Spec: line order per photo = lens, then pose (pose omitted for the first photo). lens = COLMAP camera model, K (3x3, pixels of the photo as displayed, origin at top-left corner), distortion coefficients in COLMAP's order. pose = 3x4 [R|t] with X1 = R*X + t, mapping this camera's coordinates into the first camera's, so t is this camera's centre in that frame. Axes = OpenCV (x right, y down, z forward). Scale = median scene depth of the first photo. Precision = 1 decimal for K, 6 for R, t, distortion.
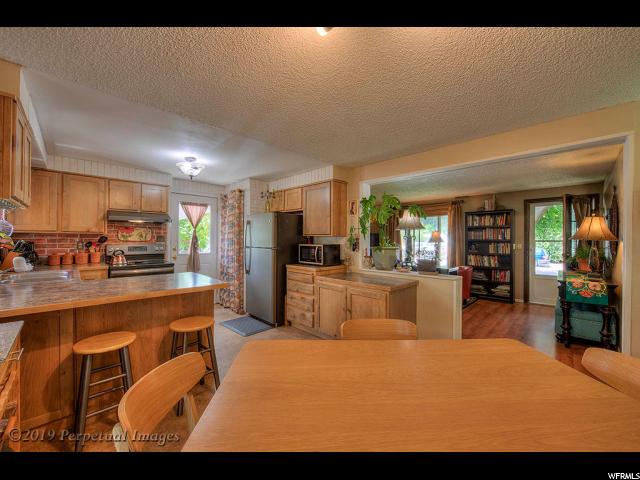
lens RADIAL K [[254.4, 0, 322.0], [0, 254.4, 239.9], [0, 0, 1]] dist [-0.023860, 0.001471]
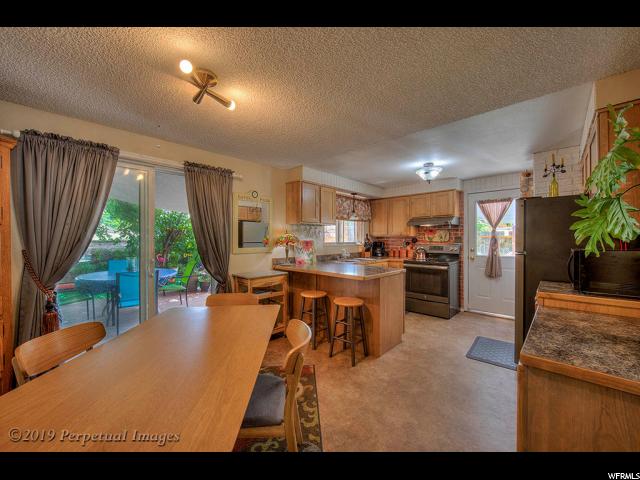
lens RADIAL K [[254.4, 0, 317.1], [0, 254.4, 239.8], [0, 0, 1]] dist [-0.023860, 0.001471]
pose [[-0.021311, -0.004123, -0.999764, 0.453114], [-0.000761, 0.999991, -0.004108, 0.001010], [0.999773, 0.000674, -0.021313, 0.444577]]
